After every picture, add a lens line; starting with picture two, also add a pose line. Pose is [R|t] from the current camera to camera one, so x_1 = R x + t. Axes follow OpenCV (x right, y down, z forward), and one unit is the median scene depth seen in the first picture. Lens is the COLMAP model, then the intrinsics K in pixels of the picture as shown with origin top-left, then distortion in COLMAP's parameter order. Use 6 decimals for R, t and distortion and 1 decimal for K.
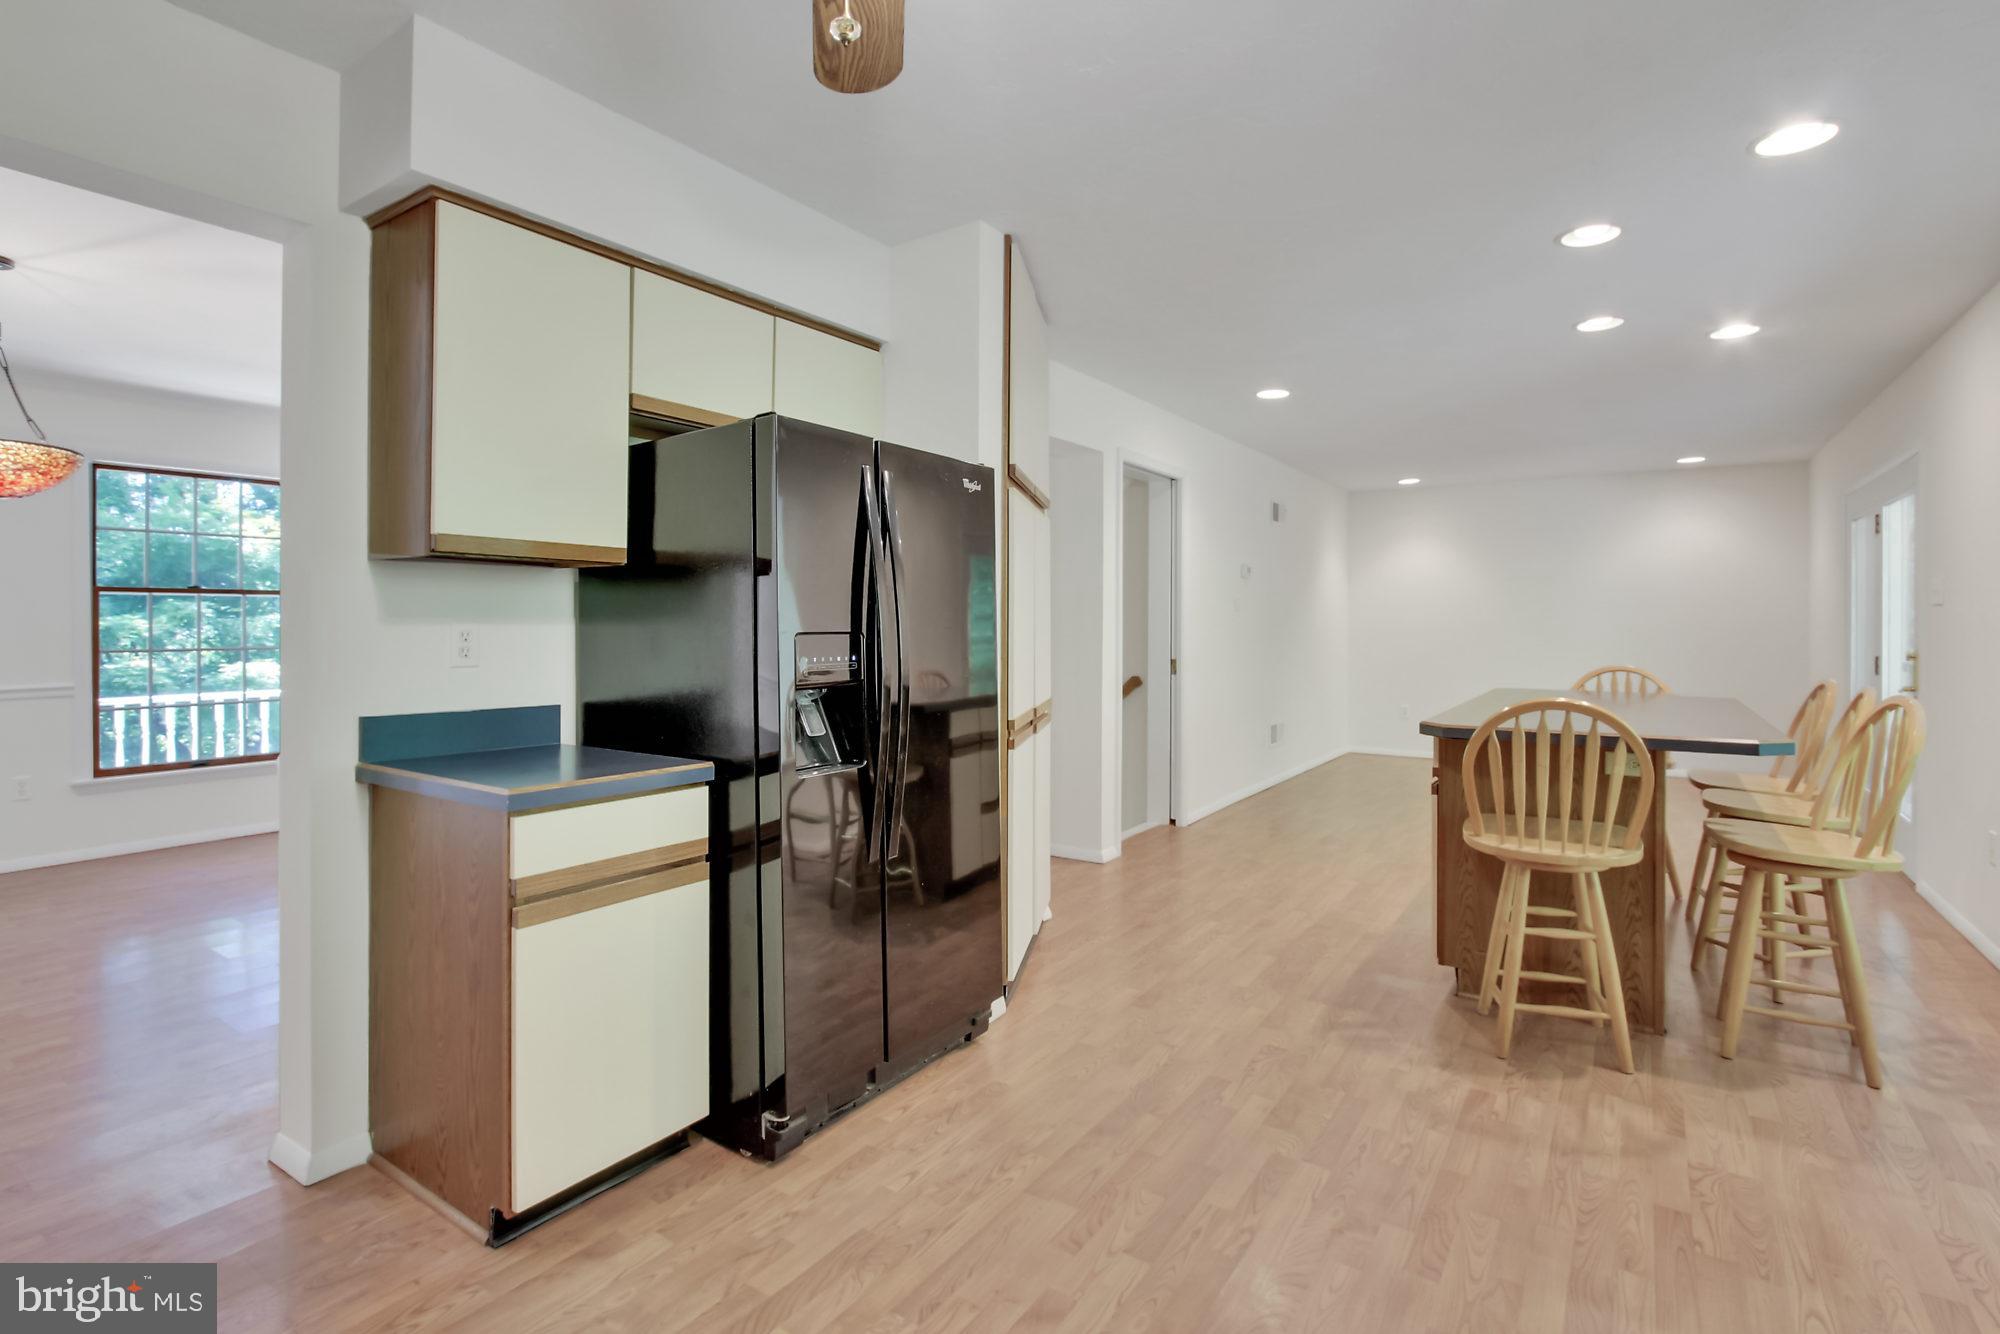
lens RADIAL K [[934.4, 0, 990.4], [0, 934.4, 620.5], [0, 0, 1]] dist [-0.011149, 0.000091]
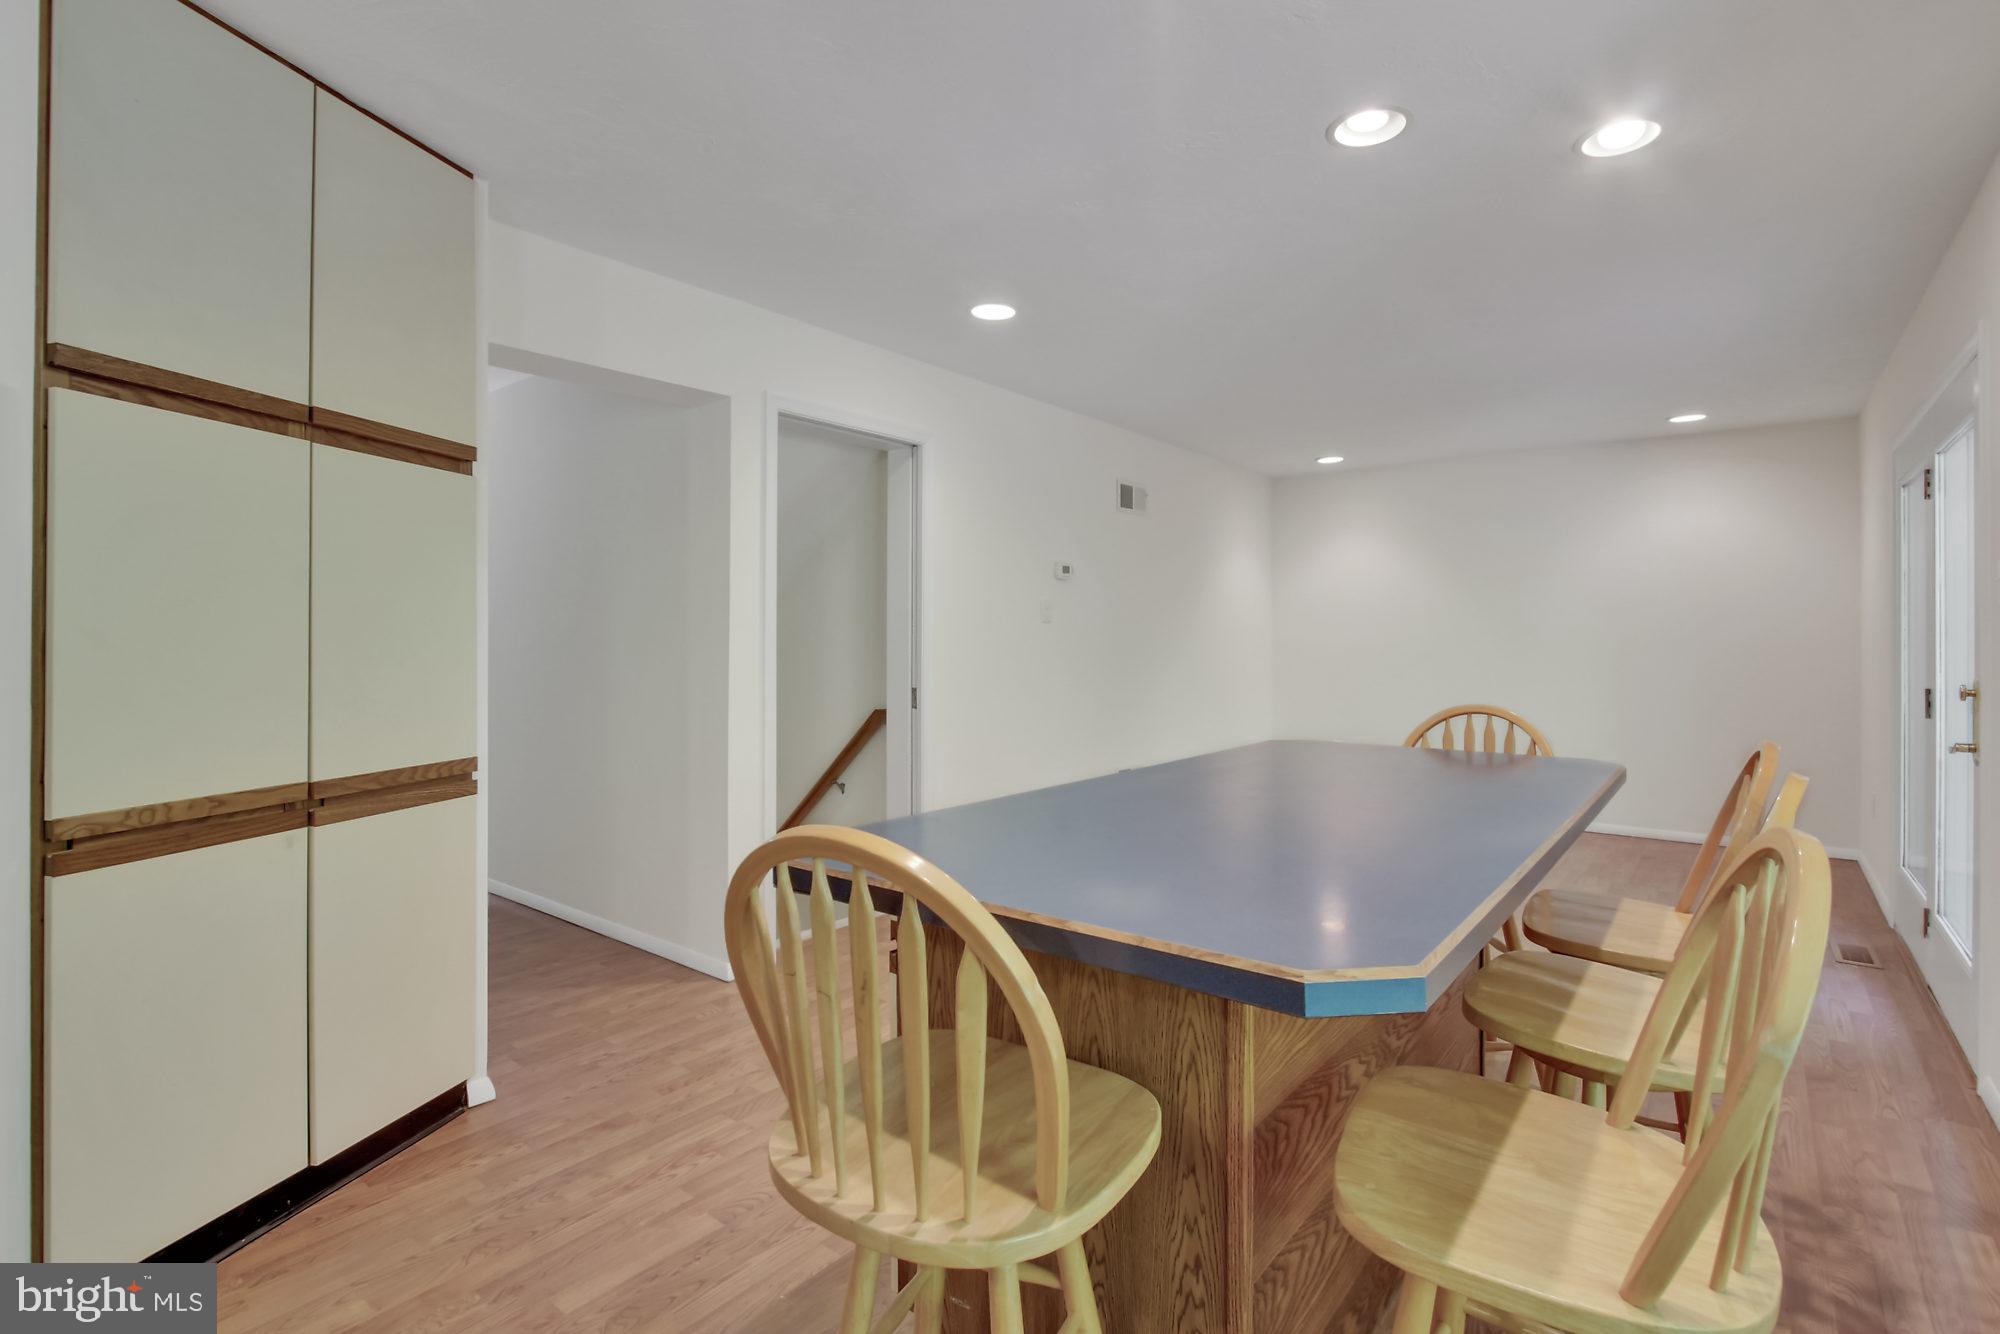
lens RADIAL K [[934.4, 0, 978.5], [0, 934.4, 630.6], [0, 0, 1]] dist [-0.011149, 0.000091]
pose [[0.996752, -0.002072, -0.080505, 0.346295], [0.001413, 0.999965, -0.008240, 0.002254], [0.080519, 0.008100, 0.996720, 0.301542]]
